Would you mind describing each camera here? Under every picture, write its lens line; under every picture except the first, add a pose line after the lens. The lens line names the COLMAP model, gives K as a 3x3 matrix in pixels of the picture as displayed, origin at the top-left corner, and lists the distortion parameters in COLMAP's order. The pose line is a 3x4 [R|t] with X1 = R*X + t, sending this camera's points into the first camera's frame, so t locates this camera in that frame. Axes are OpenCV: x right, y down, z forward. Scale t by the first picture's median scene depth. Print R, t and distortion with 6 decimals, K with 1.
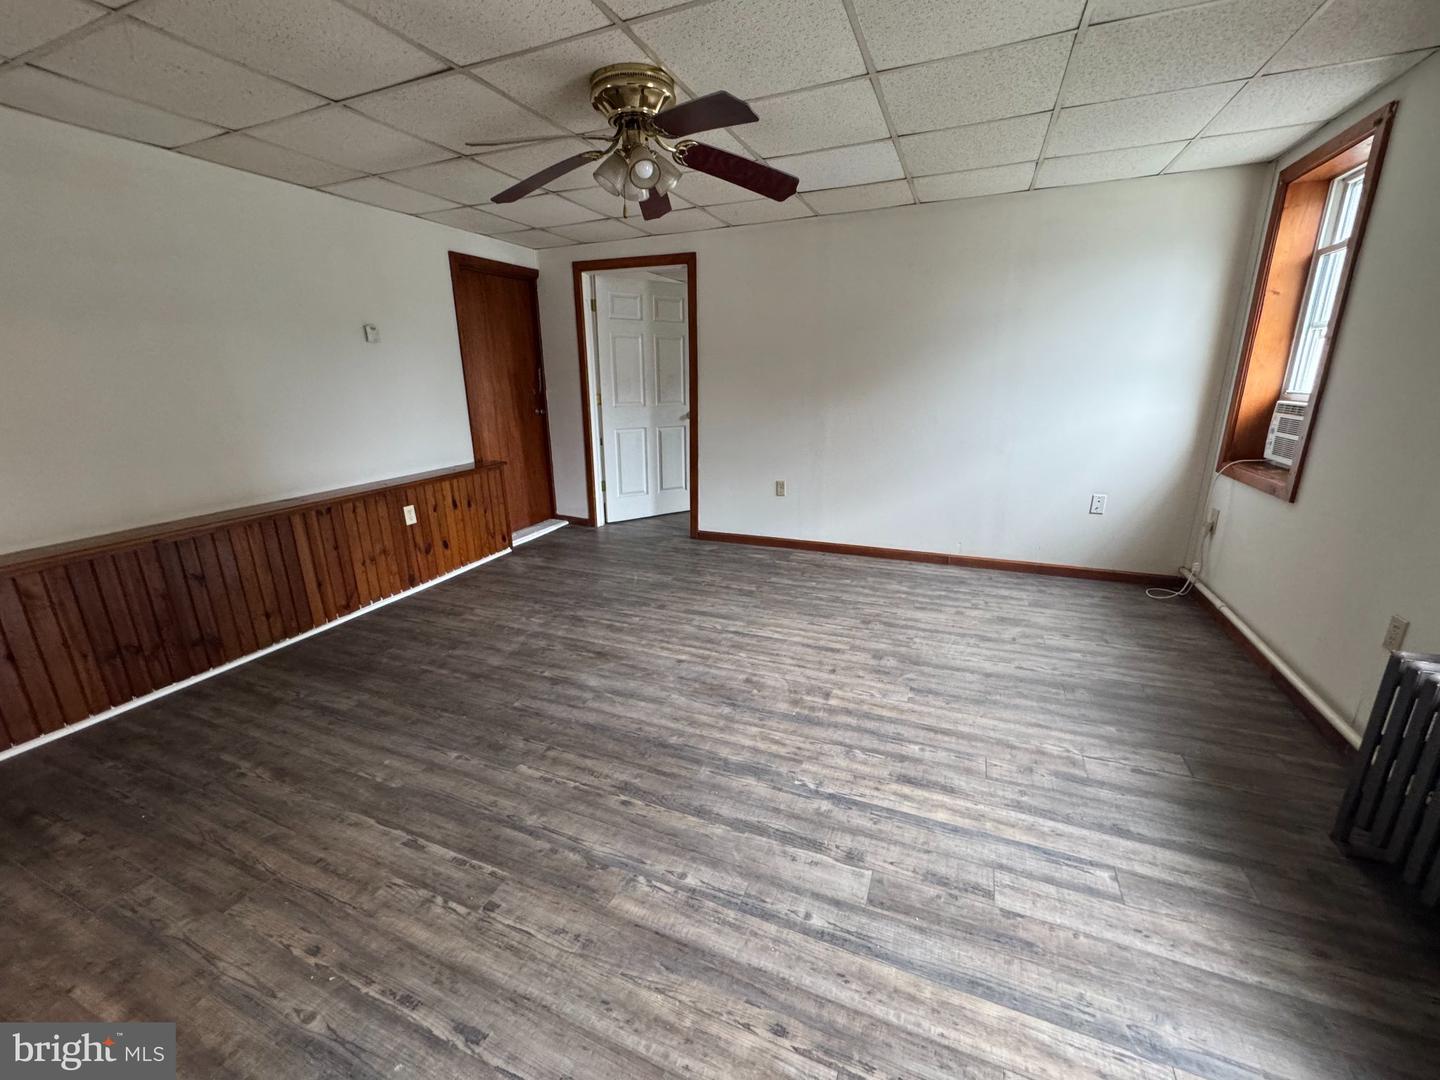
lens RADIAL K [[576.7, 0, 720.1], [0, 576.7, 541.8], [0, 0, 1]] dist [-0.002409, 0.000354]
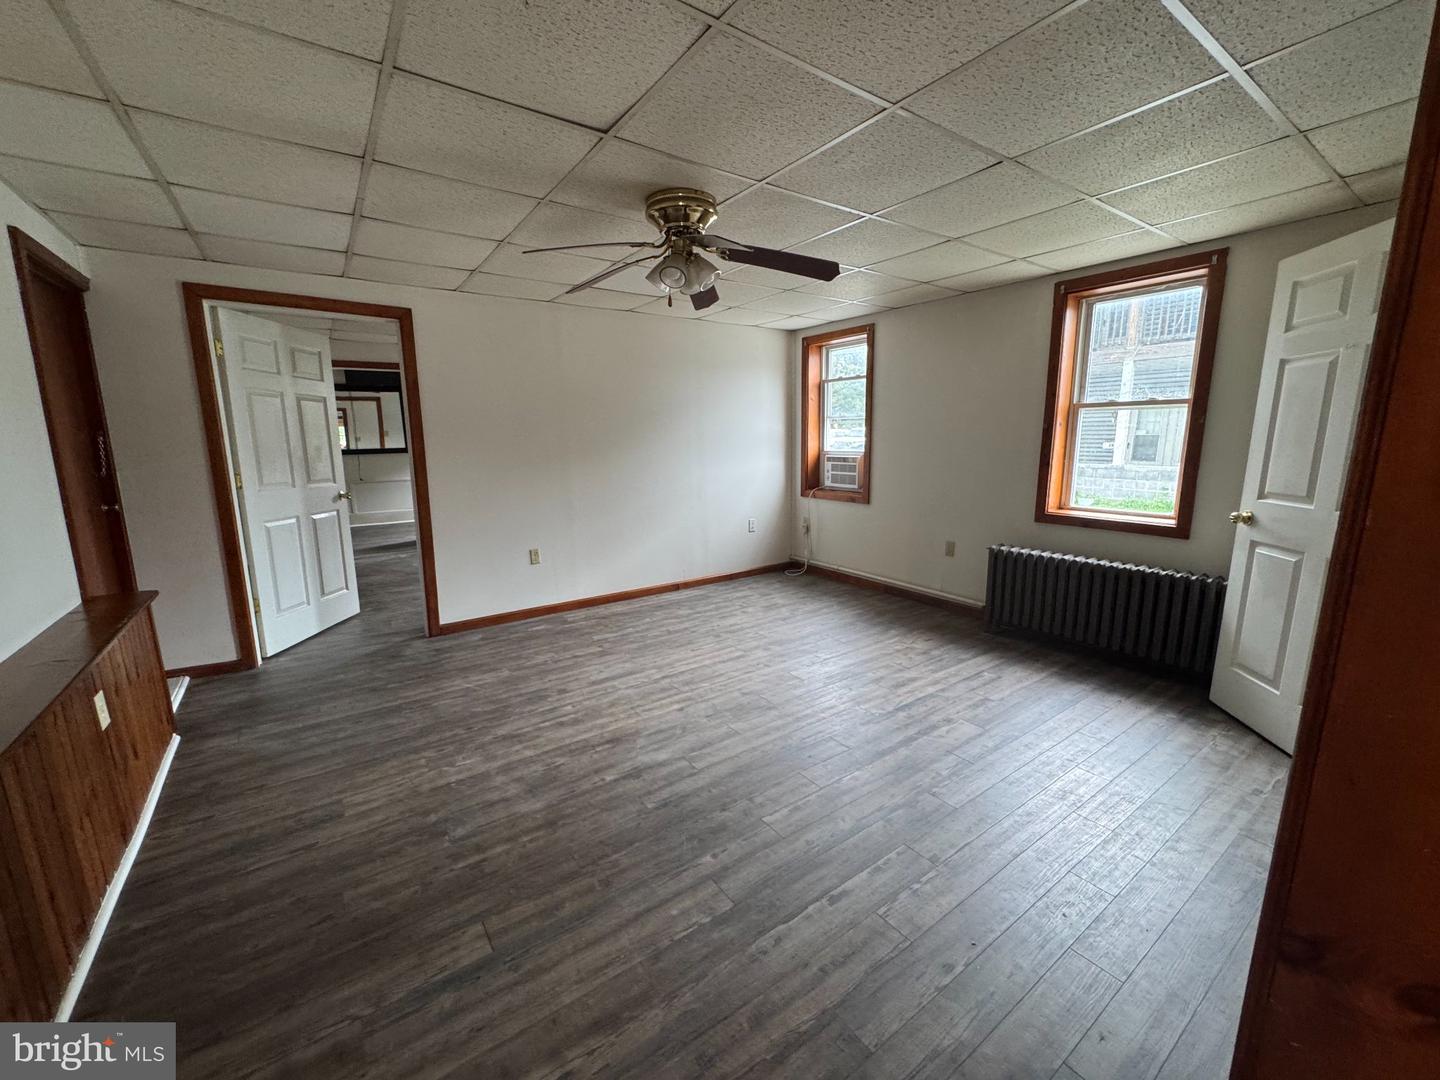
lens RADIAL K [[576.7, 0, 720.1], [0, 576.7, 541.8], [0, 0, 1]] dist [-0.002409, 0.000354]
pose [[0.529041, -0.146708, 0.835818, -0.815327], [0.242601, 0.969982, 0.016700, -0.084165], [-0.813179, 0.193935, 0.548752, 0.289331]]
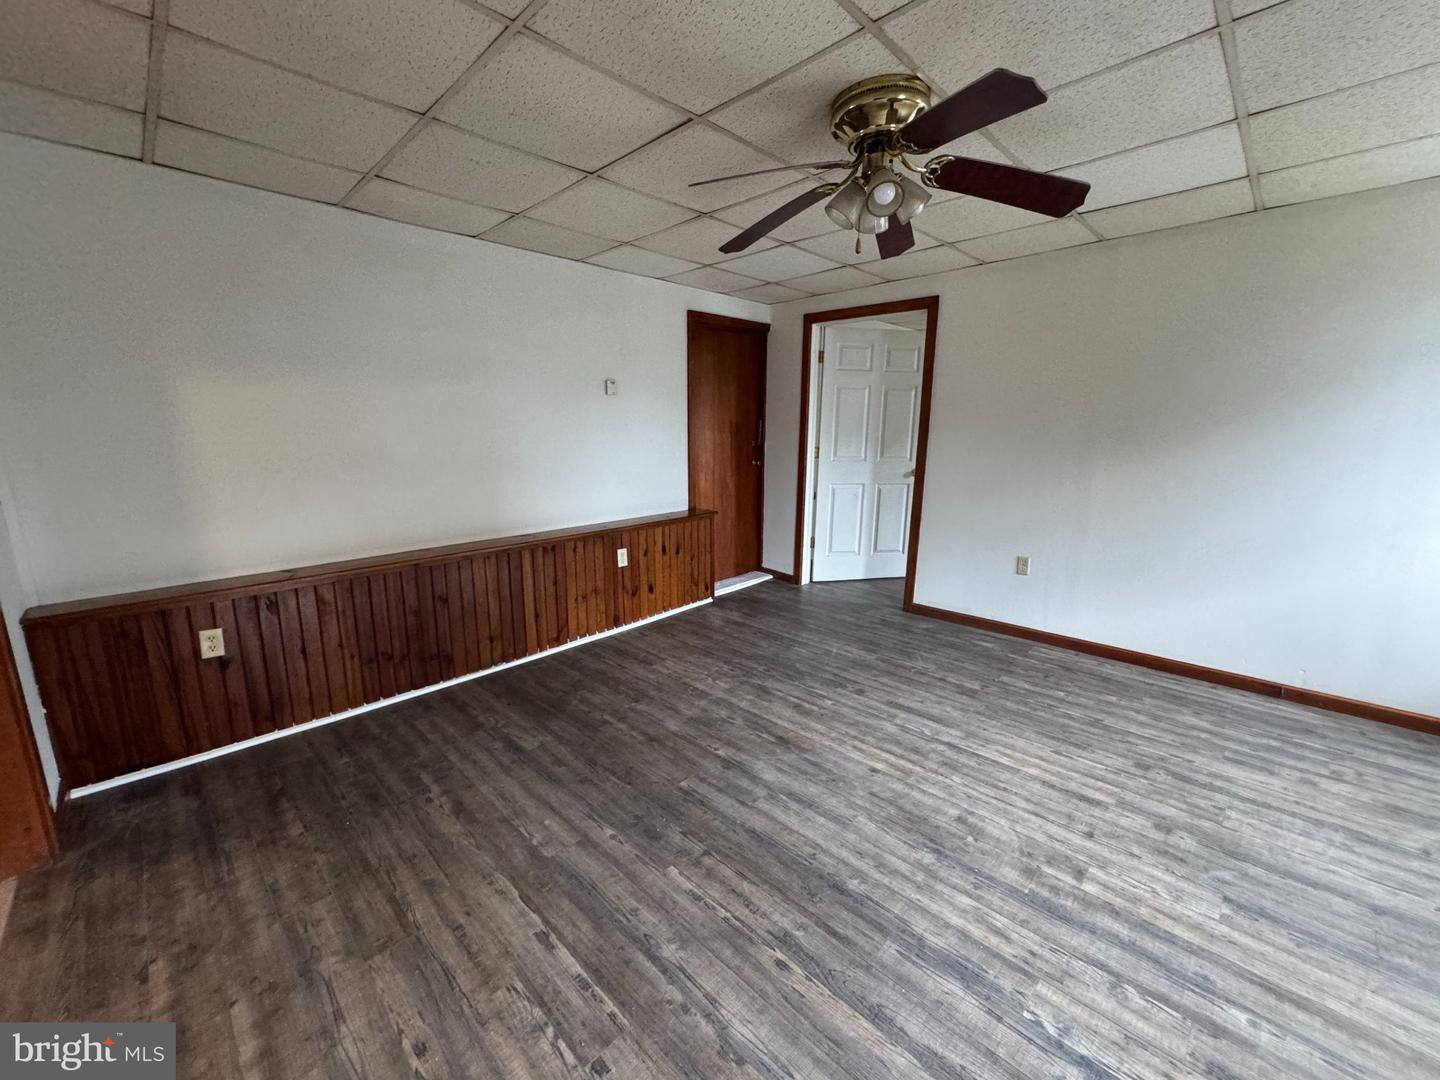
lens RADIAL K [[576.7, 0, 720.1], [0, 576.7, 541.8], [0, 0, 1]] dist [-0.002409, 0.000354]
pose [[0.929182, 0.085098, -0.359693, -0.005183], [-0.115031, 0.991387, -0.062610, -0.037377], [0.351267, 0.099552, 0.930968, 0.117007]]
